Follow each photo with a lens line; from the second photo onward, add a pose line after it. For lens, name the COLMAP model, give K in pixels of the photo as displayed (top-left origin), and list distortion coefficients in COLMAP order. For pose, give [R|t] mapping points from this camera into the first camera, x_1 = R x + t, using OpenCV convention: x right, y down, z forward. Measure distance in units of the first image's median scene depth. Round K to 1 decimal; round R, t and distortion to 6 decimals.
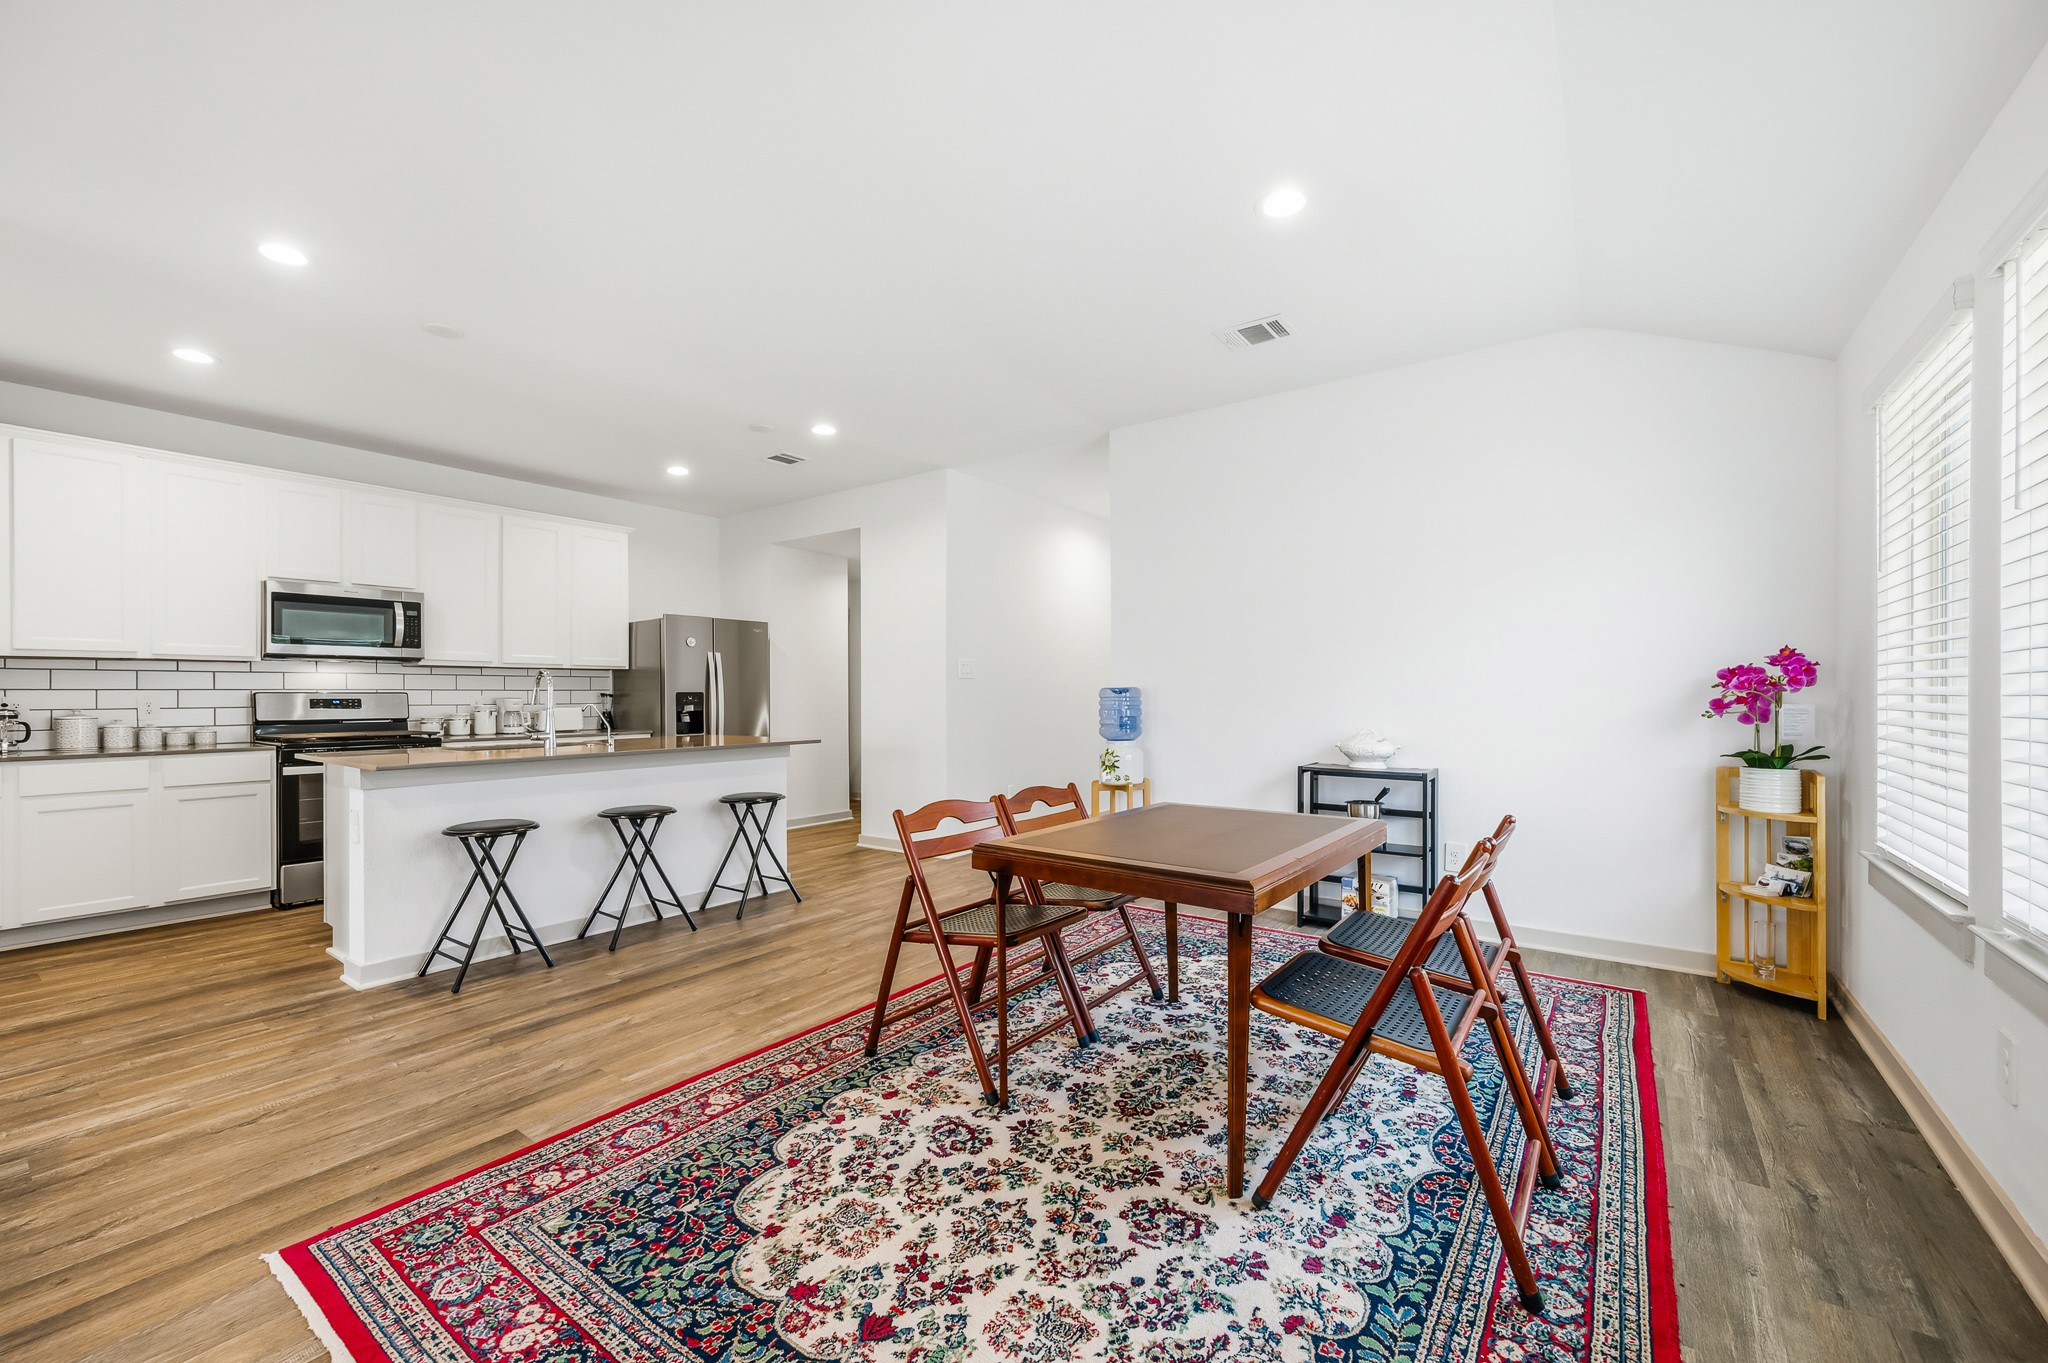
lens RADIAL K [[823.4, 0, 1028.1], [0, 823.4, 693.7], [0, 0, 1]] dist [0.000268, -0.000029]
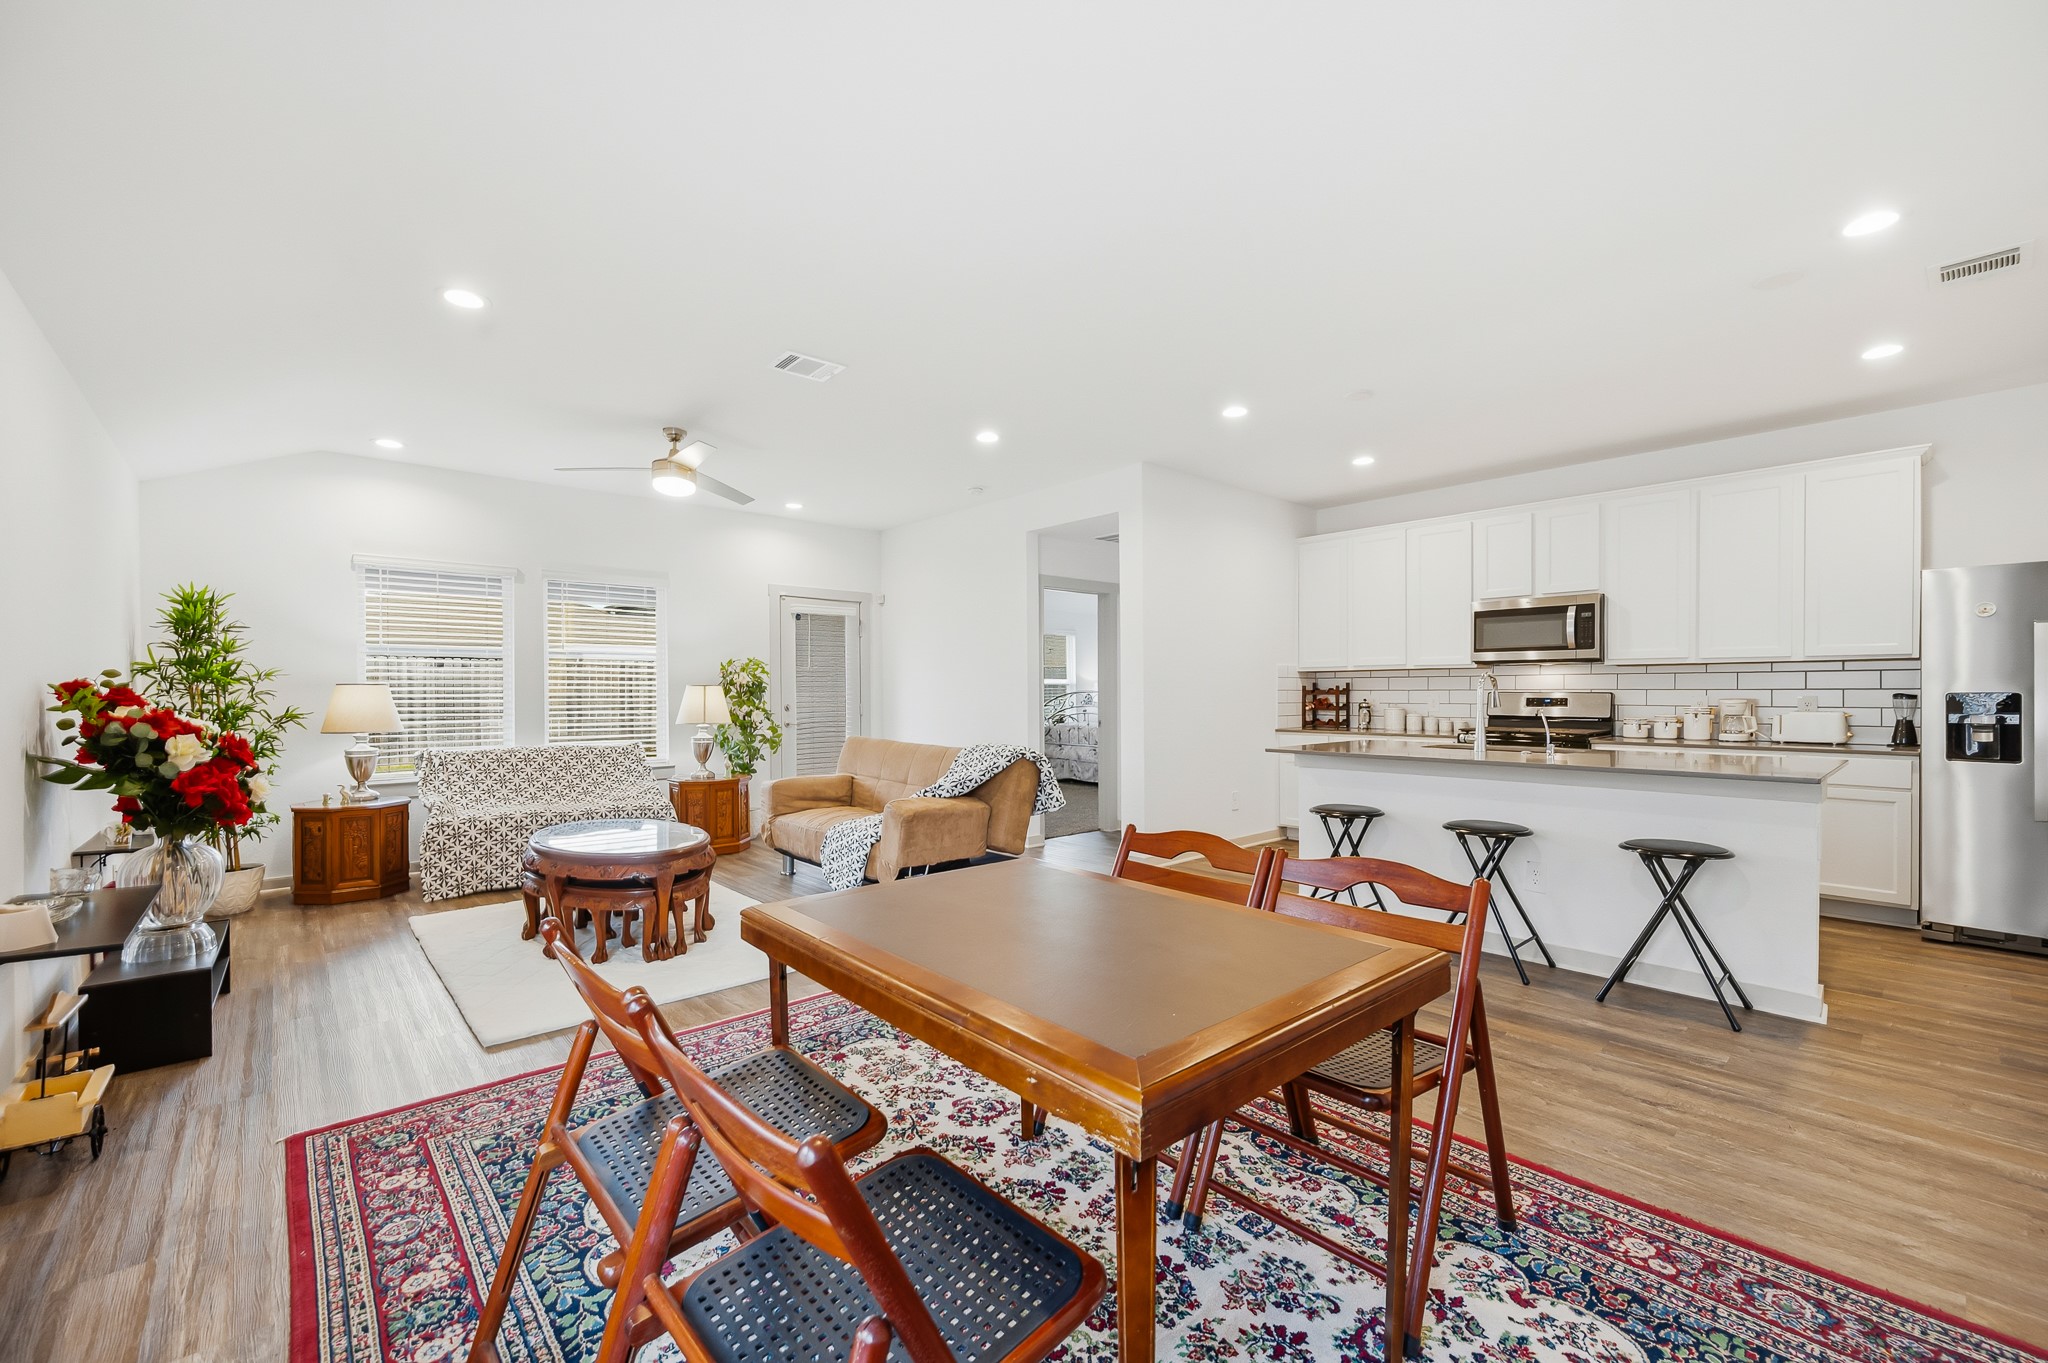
lens RADIAL K [[832.0, 0, 1016.5], [0, 832.0, 688.5], [0, 0, 1]] dist [0.001236, 0.000238]
pose [[-0.213427, 0.001154, -0.976958, 0.454074], [0.004027, 0.999992, 0.000302, -0.010709], [0.976951, -0.003870, -0.213430, 0.592452]]
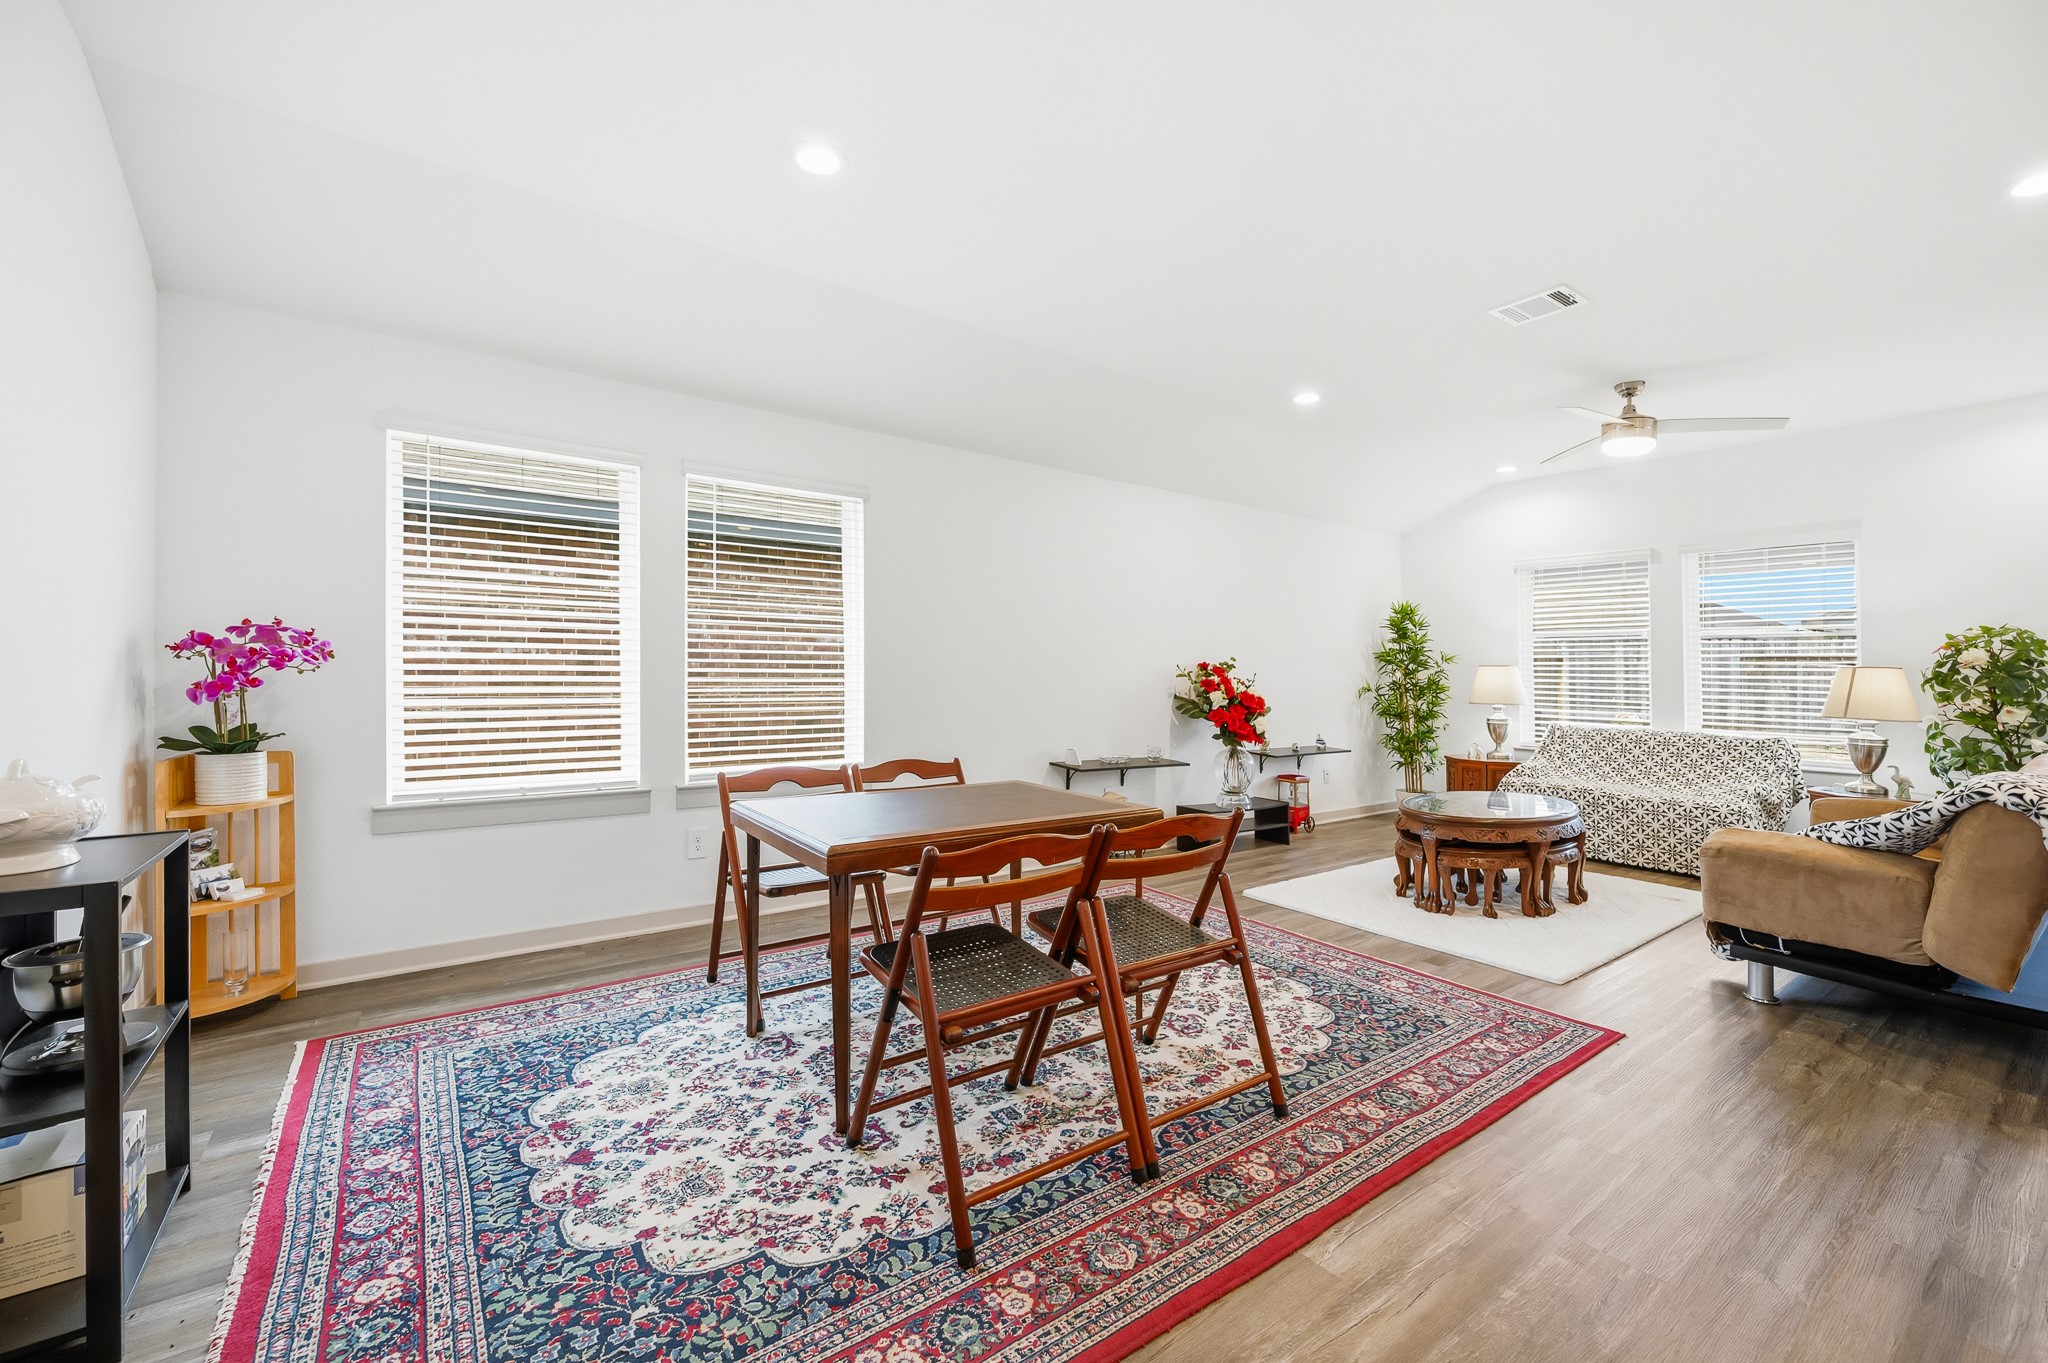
lens RADIAL K [[834.0, 0, 1026.2], [0, 834.0, 661.7], [0, 0, 1]] dist [0.001557, 0.000465]
pose [[-0.952111, -0.005651, 0.305701, -0.114103], [-0.009541, 0.999891, -0.011233, -0.002725], [-0.305604, -0.013612, -0.952061, 1.066541]]
